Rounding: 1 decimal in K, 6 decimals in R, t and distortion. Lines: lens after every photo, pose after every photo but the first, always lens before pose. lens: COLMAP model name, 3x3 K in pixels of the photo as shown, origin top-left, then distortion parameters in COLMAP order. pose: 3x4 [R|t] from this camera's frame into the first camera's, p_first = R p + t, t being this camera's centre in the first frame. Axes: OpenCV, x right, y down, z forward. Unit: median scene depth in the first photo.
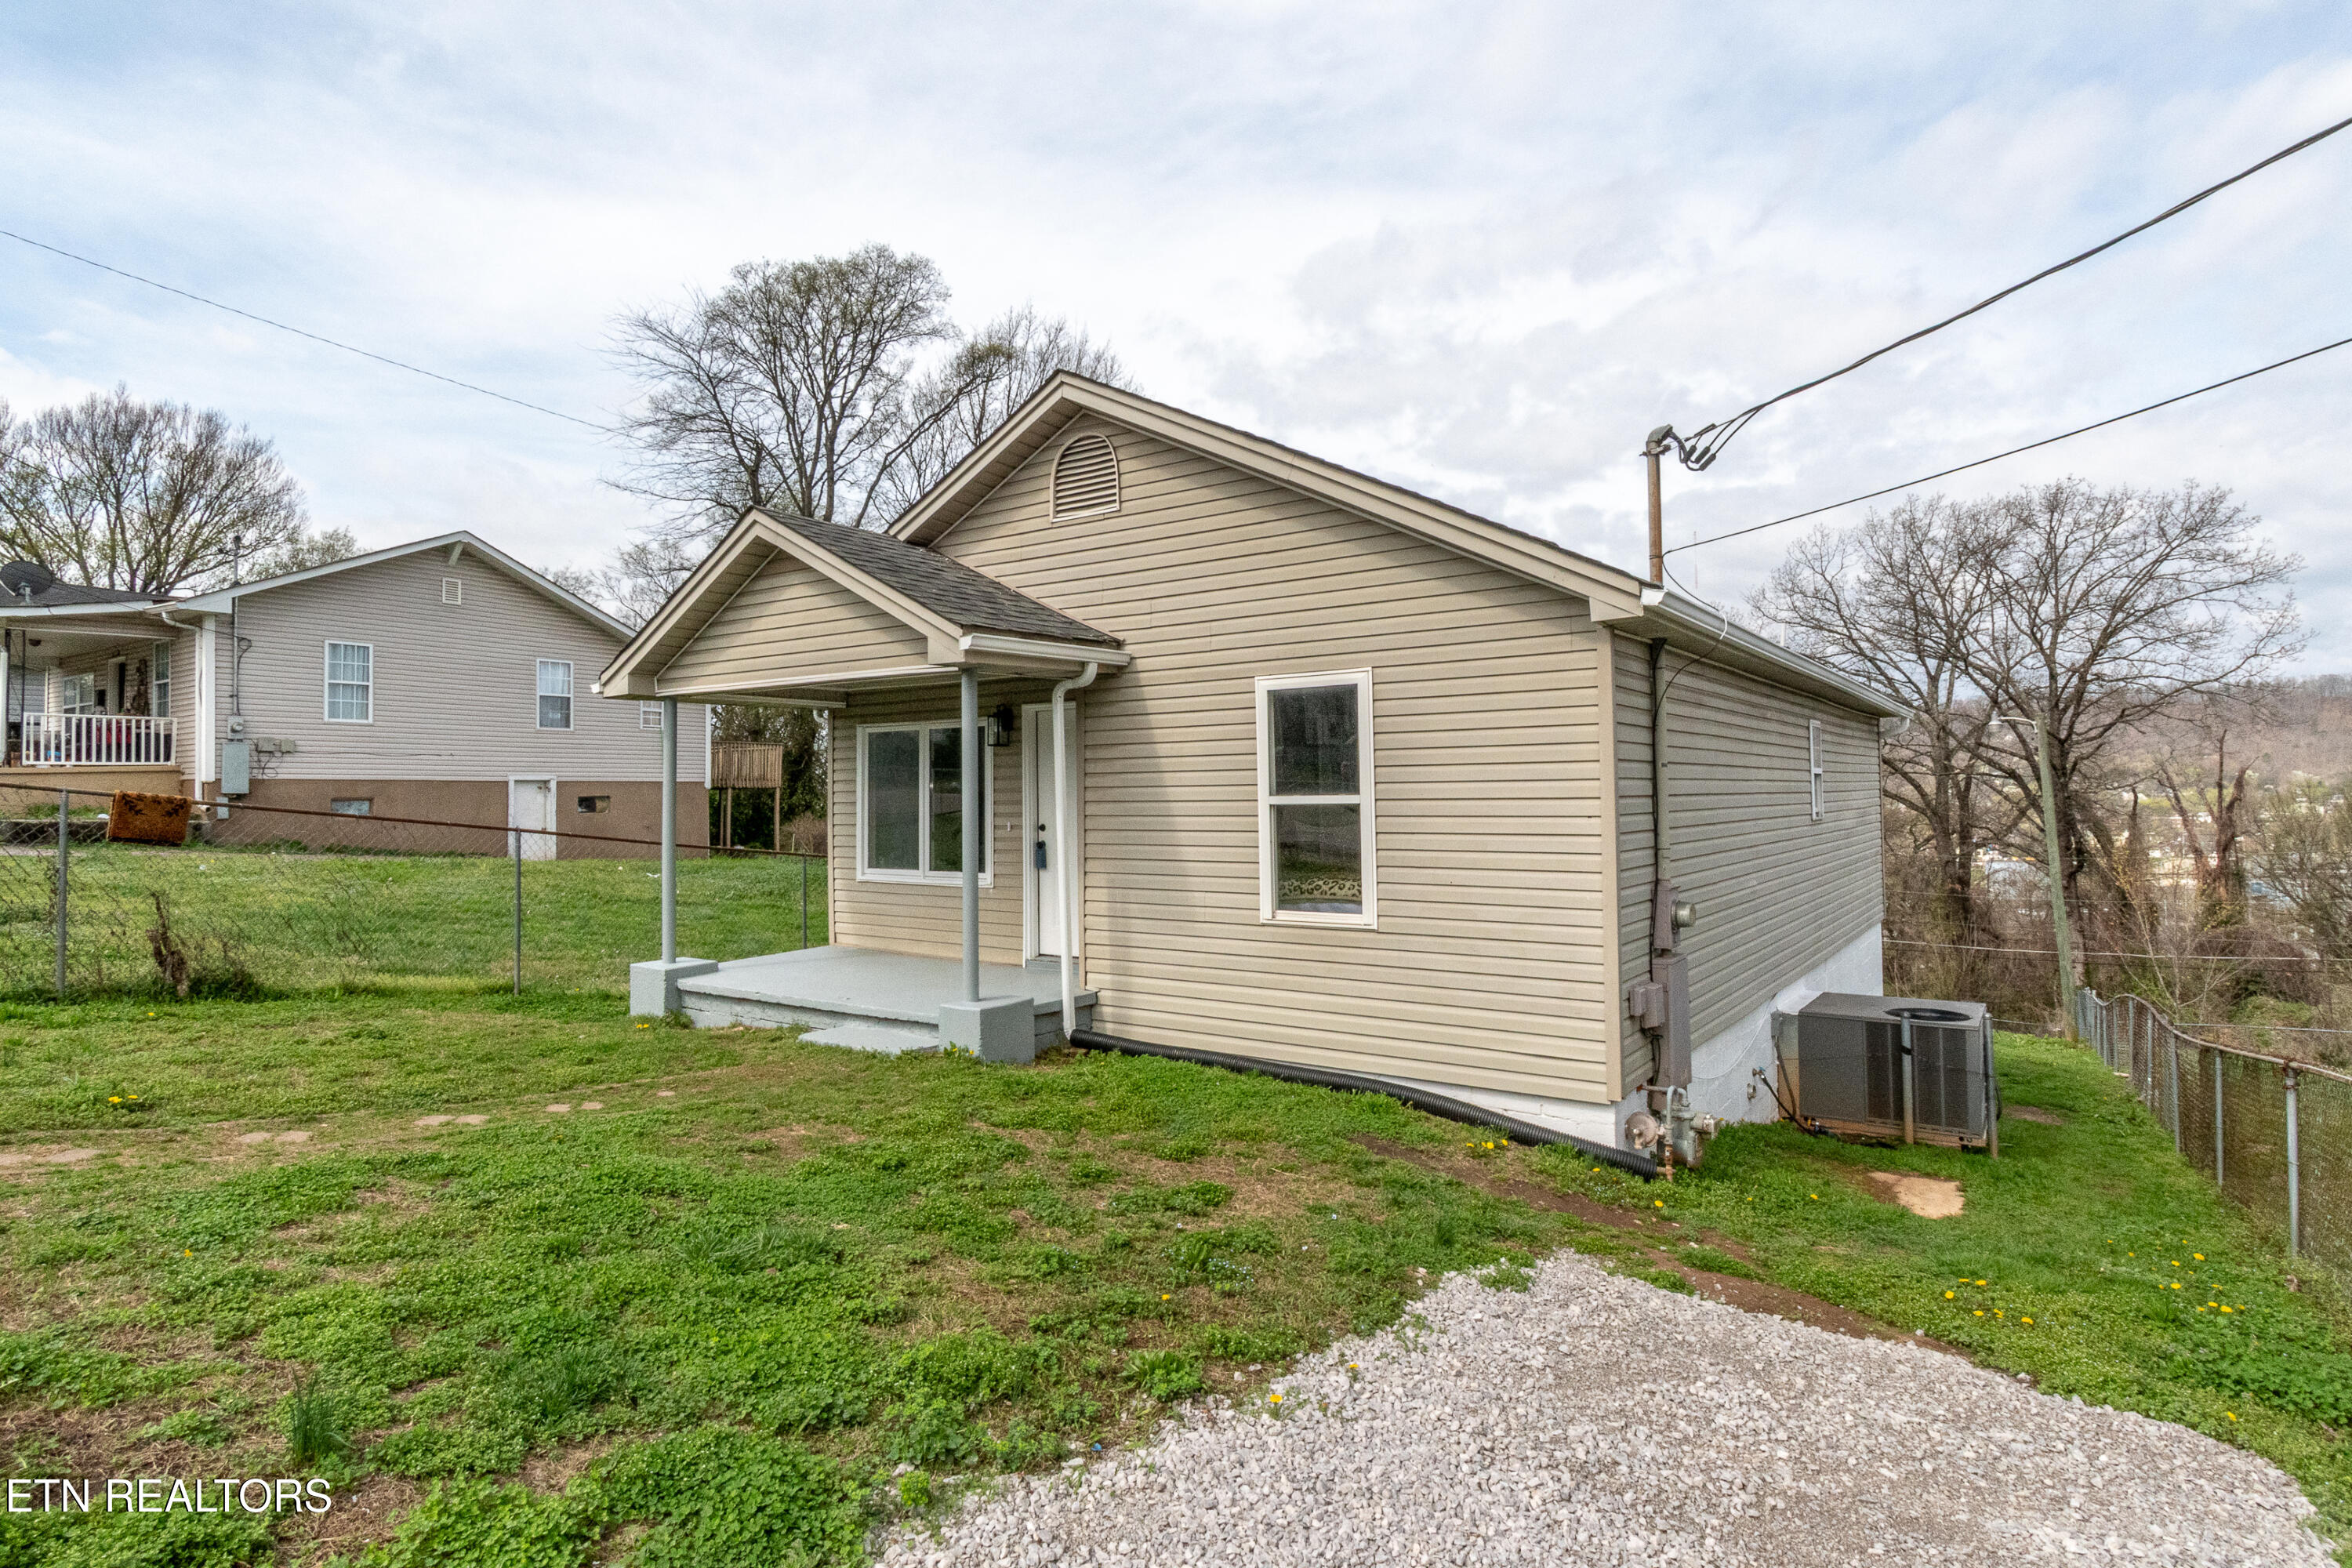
lens RADIAL K [[1272.4, 0, 1182.1], [0, 1272.4, 774.6], [0, 0, 1]] dist [-0.000018, -0.000605]
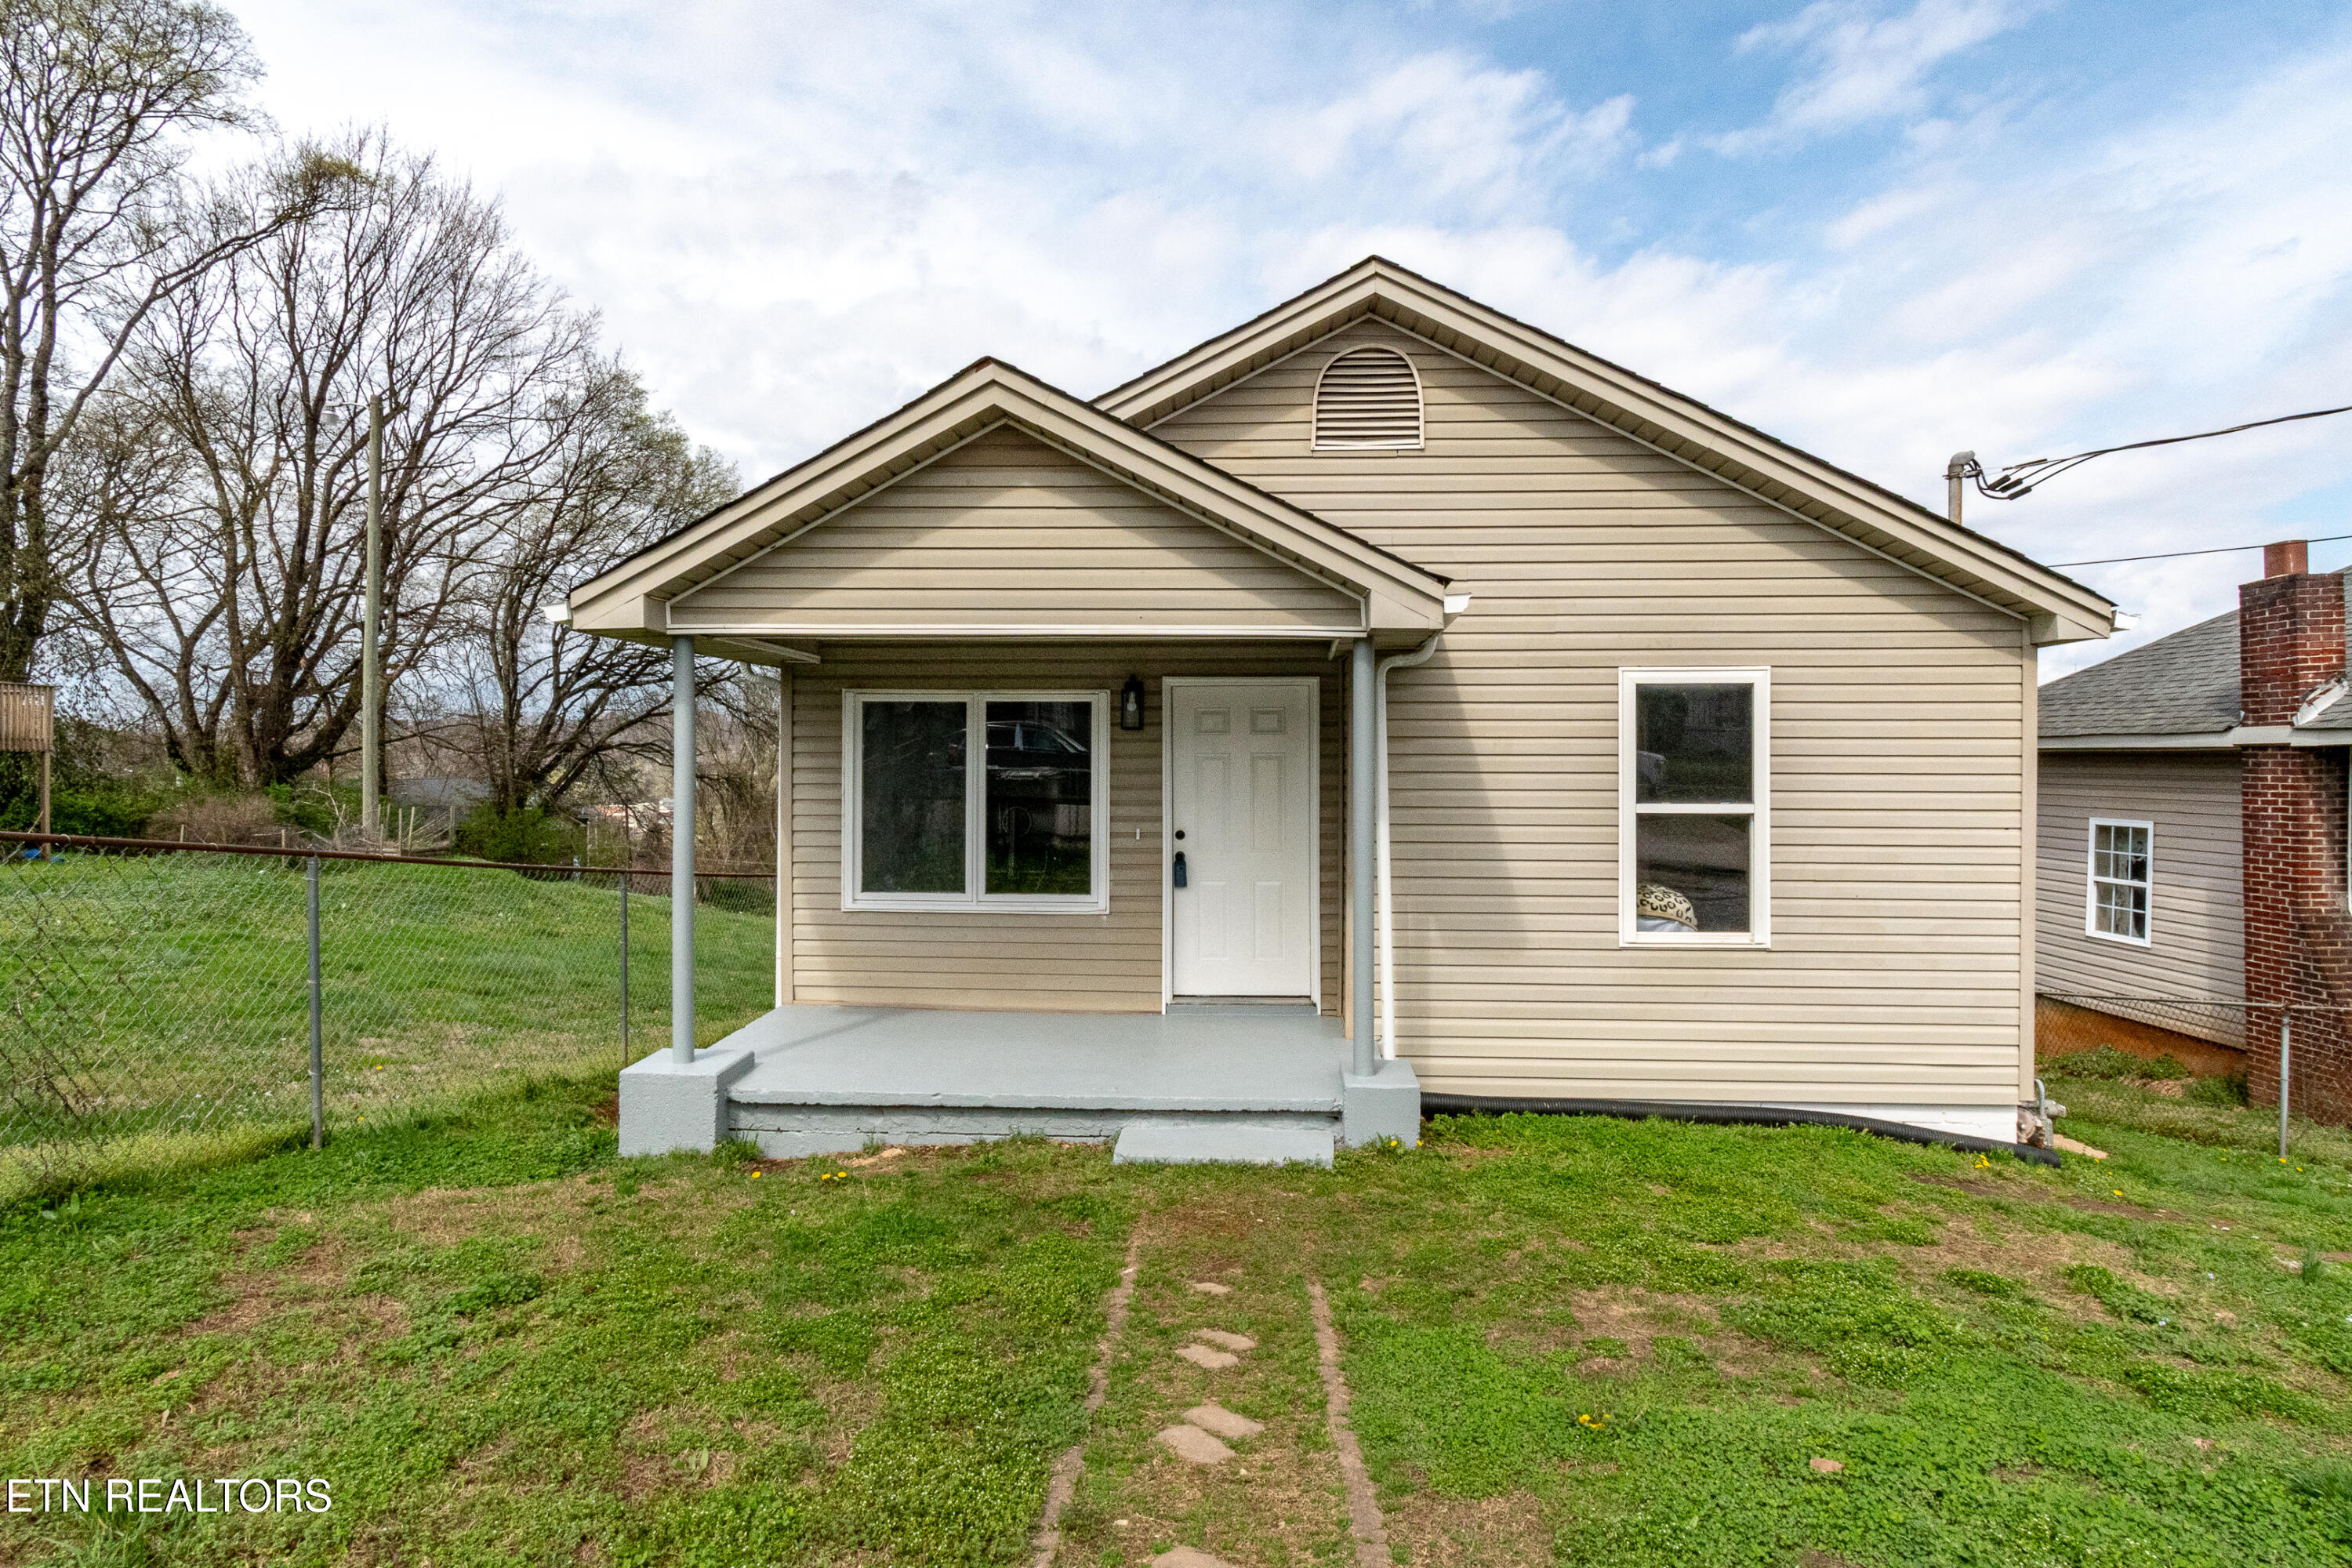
lens RADIAL K [[1272.4, 0, 1174.5], [0, 1272.4, 785.0], [0, 0, 1]] dist [-0.000018, -0.000605]
pose [[0.835551, 0.002923, 0.549406, -0.644814], [-0.021779, 0.999376, 0.027805, -0.012850], [-0.548982, -0.035198, 0.835093, 0.412948]]
